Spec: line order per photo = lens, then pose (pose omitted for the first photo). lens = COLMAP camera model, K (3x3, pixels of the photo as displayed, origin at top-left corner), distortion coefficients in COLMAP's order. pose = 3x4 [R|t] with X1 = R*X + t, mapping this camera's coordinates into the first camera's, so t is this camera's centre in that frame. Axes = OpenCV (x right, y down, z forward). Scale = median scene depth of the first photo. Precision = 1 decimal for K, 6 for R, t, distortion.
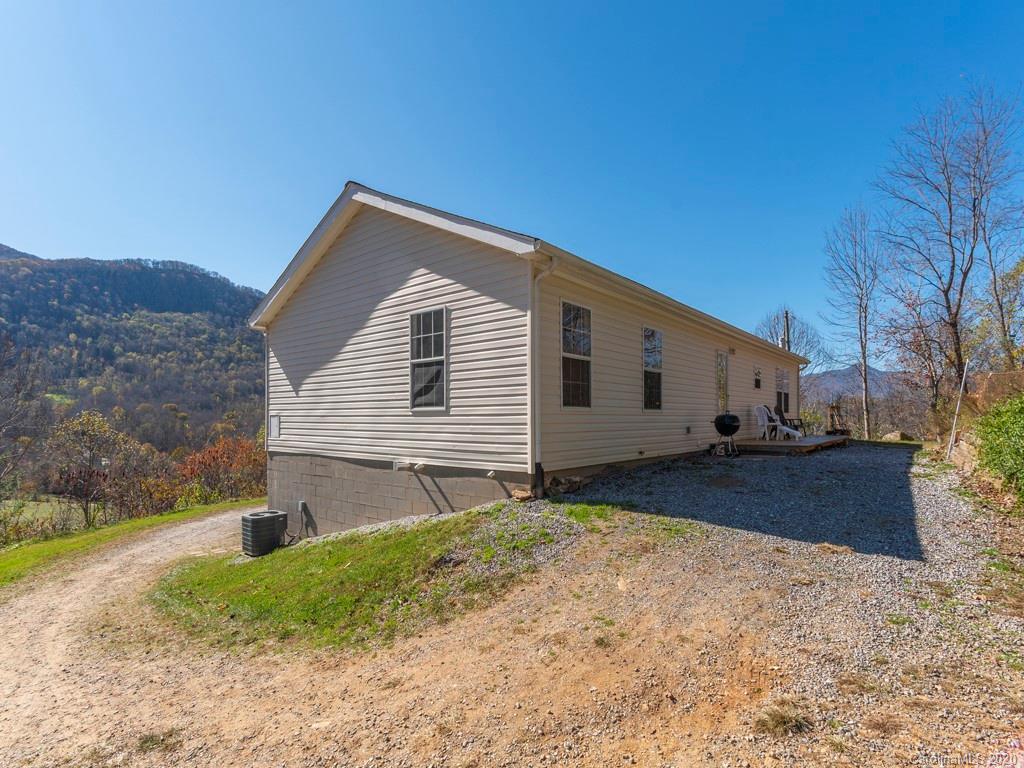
lens RADIAL K [[506.7, 0, 513.6], [0, 506.7, 413.2], [0, 0, 1]] dist [0.001871, 0.000454]
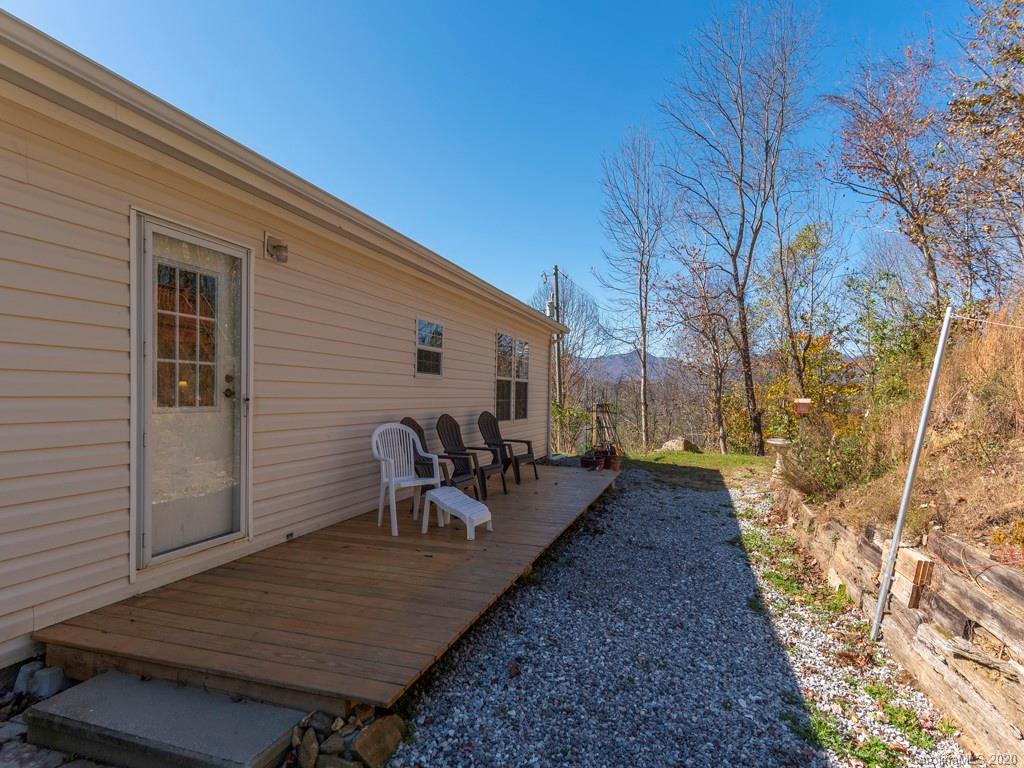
lens RADIAL K [[503.8, 0, 513.5], [0, 503.8, 387.6], [0, 0, 1]] dist [-0.000069, -0.000214]
pose [[0.937418, 0.026028, 0.347232, 0.256172], [-0.027288, 0.999627, -0.001260, -0.024588], [-0.347135, -0.008294, 0.937778, 0.371023]]
